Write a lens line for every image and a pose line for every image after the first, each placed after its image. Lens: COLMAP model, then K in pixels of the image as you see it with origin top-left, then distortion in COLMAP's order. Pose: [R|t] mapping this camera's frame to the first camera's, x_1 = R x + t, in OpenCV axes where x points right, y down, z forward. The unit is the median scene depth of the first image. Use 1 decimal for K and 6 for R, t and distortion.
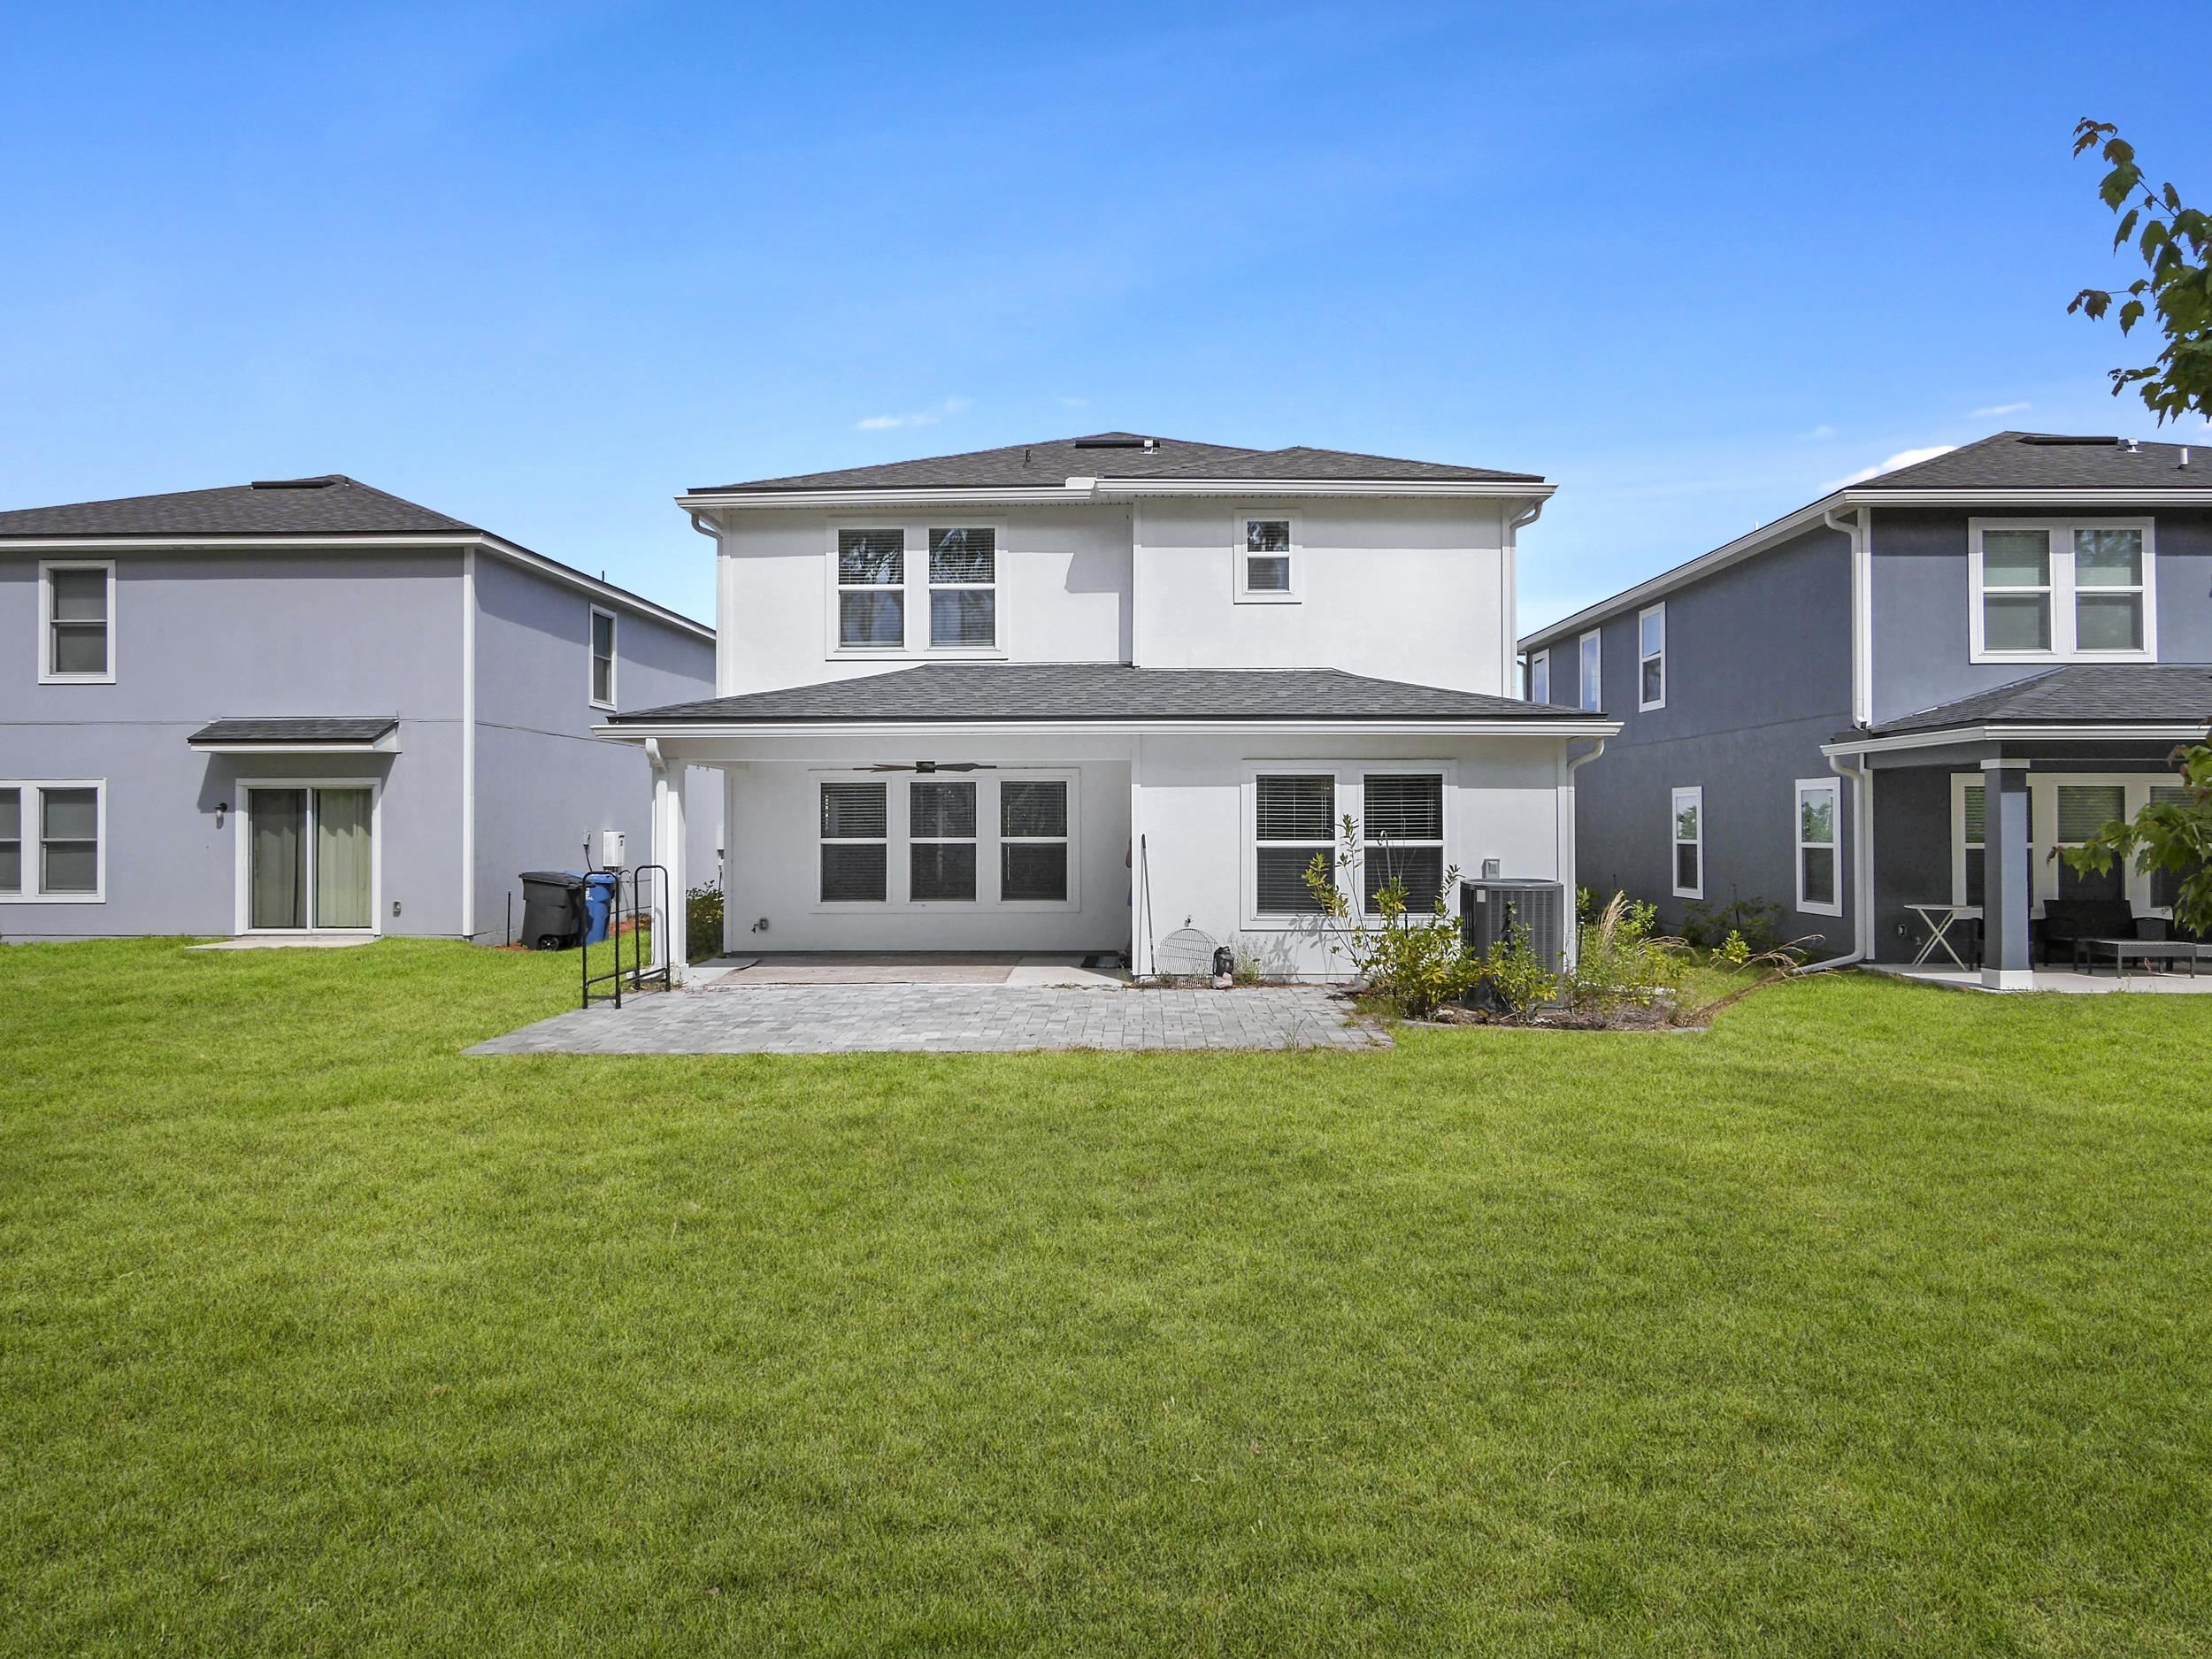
lens RADIAL K [[1385.1, 0, 1106.0], [0, 1385.1, 829.5], [0, 0, 1]] dist [-0.006430, -0.036968]
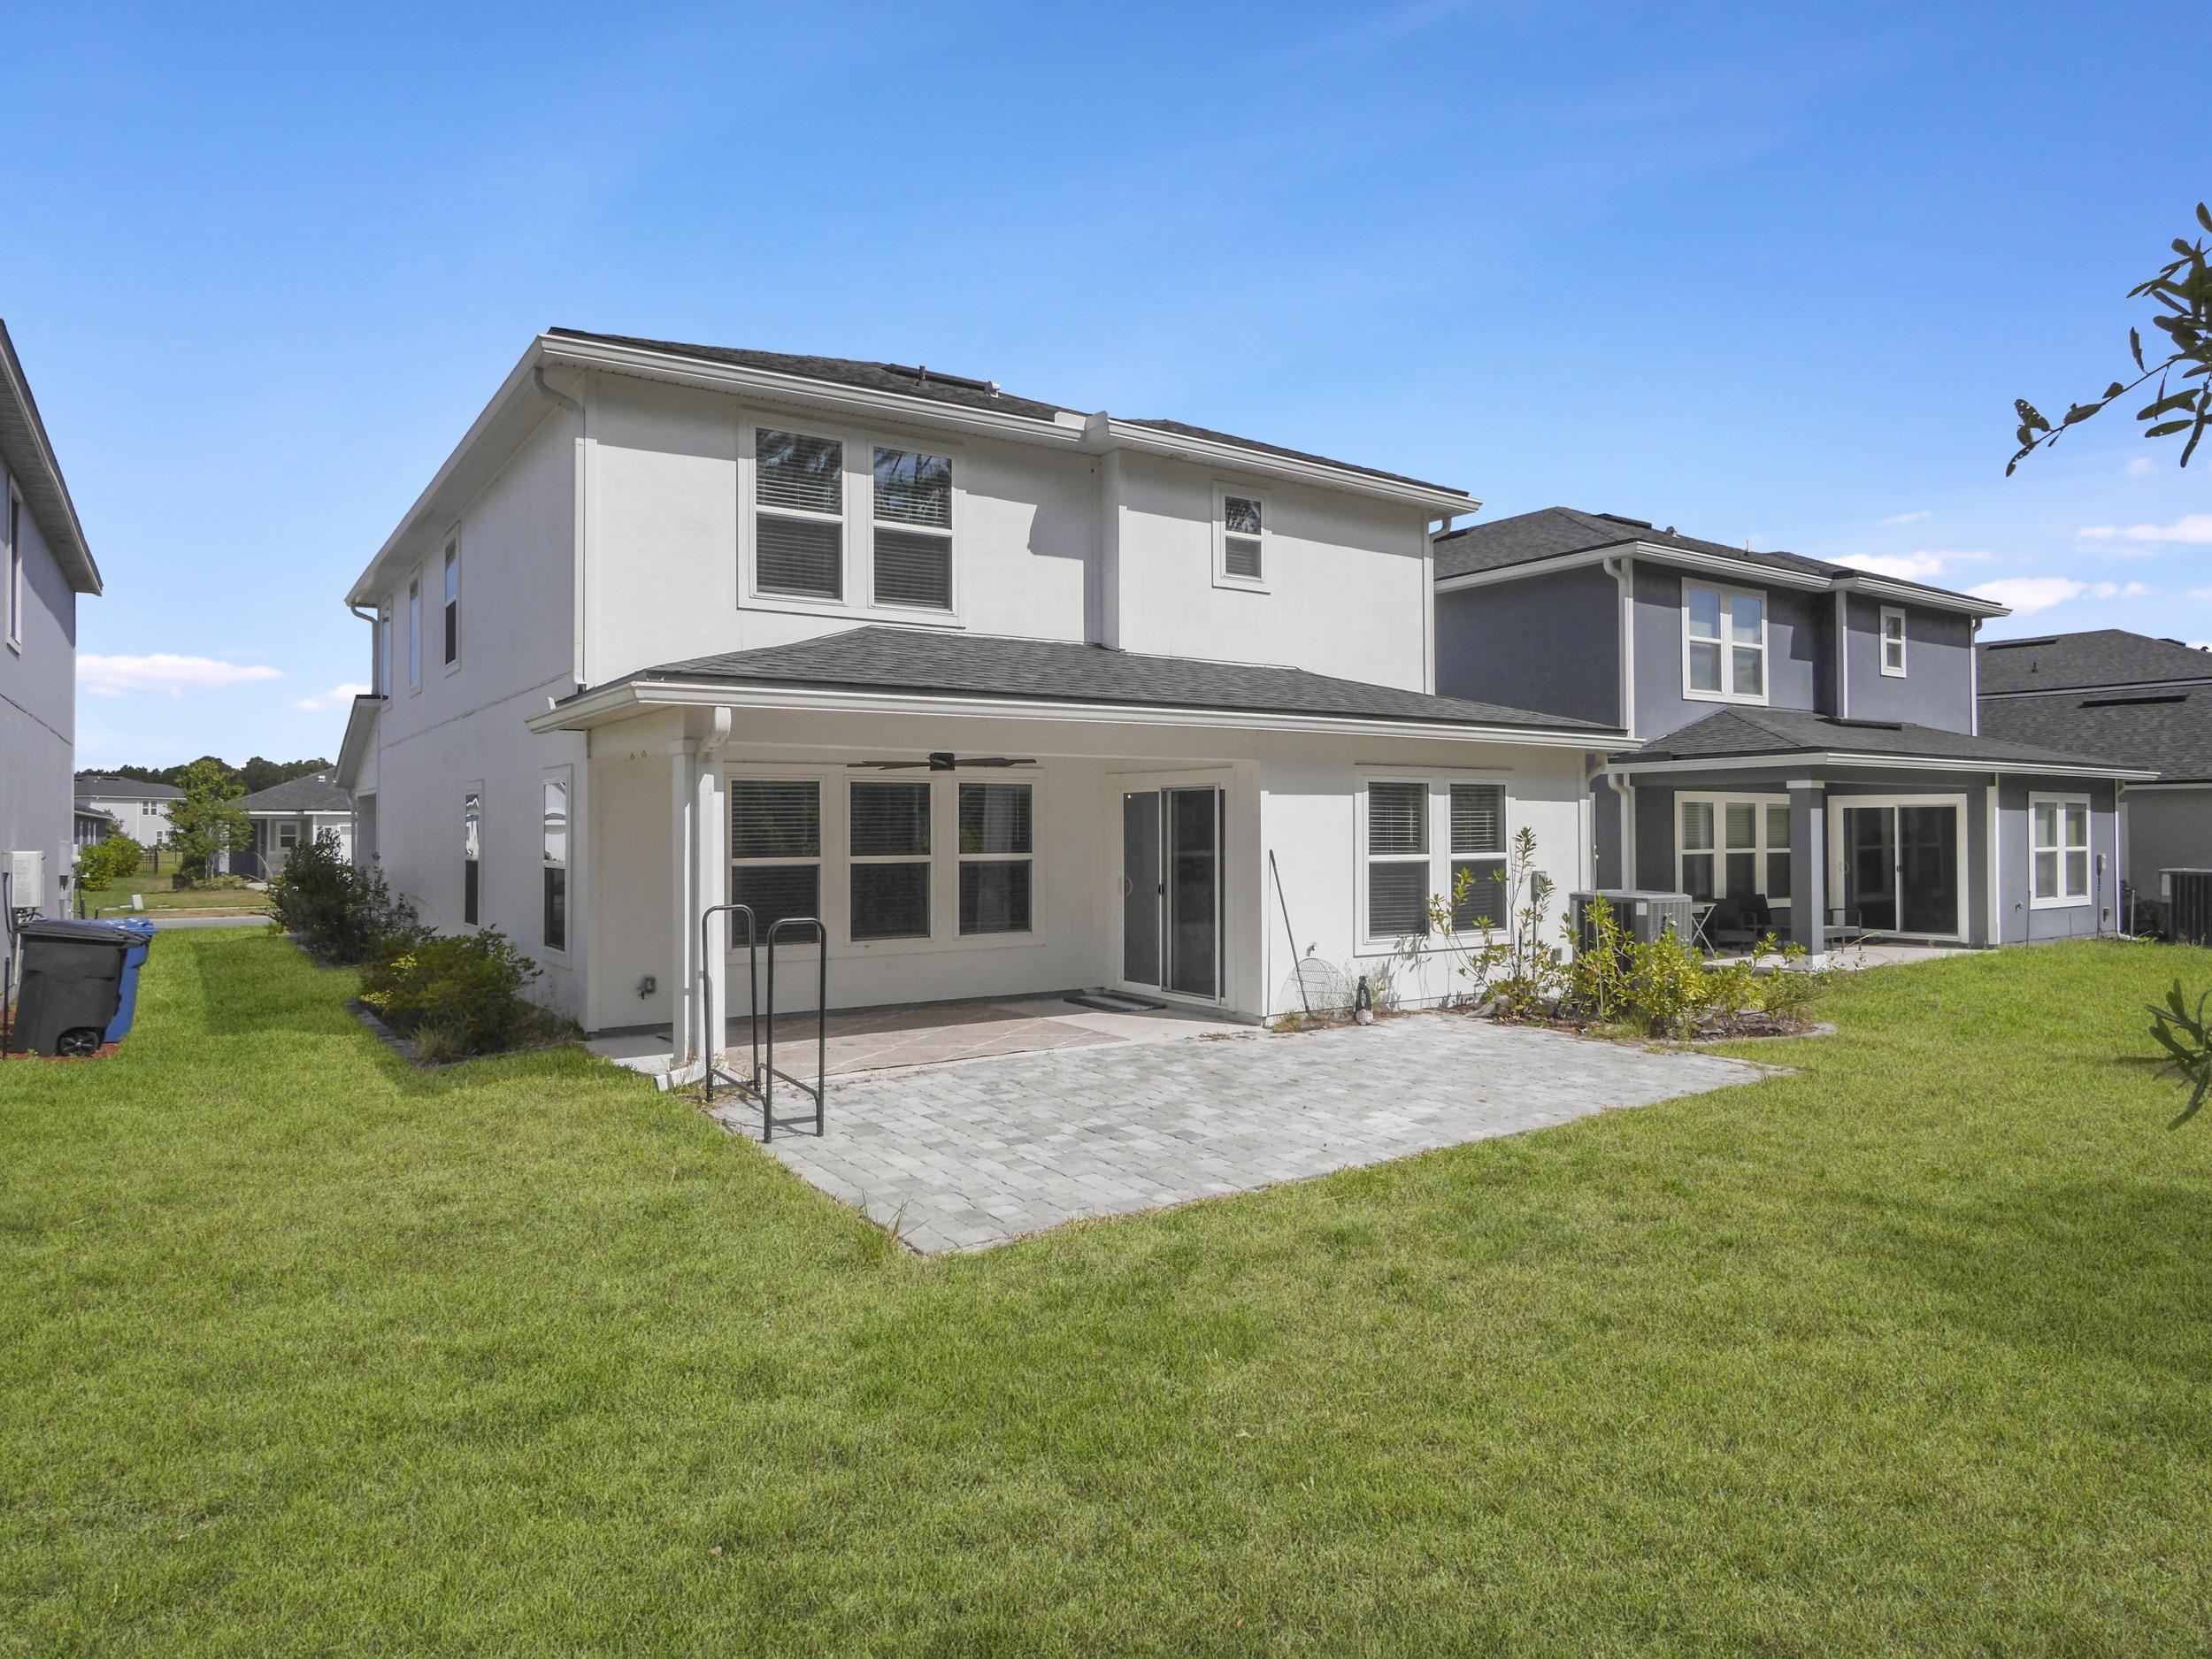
lens RADIAL K [[1366.7, 0, 1106.0], [0, 1366.7, 829.5], [0, 0, 1]] dist [0.005223, -0.034613]
pose [[0.818273, 0.000358, 0.574830, -0.455209], [0.006006, 0.999940, -0.009172, -0.001033], [-0.574799, 0.010958, 0.818221, 0.321758]]
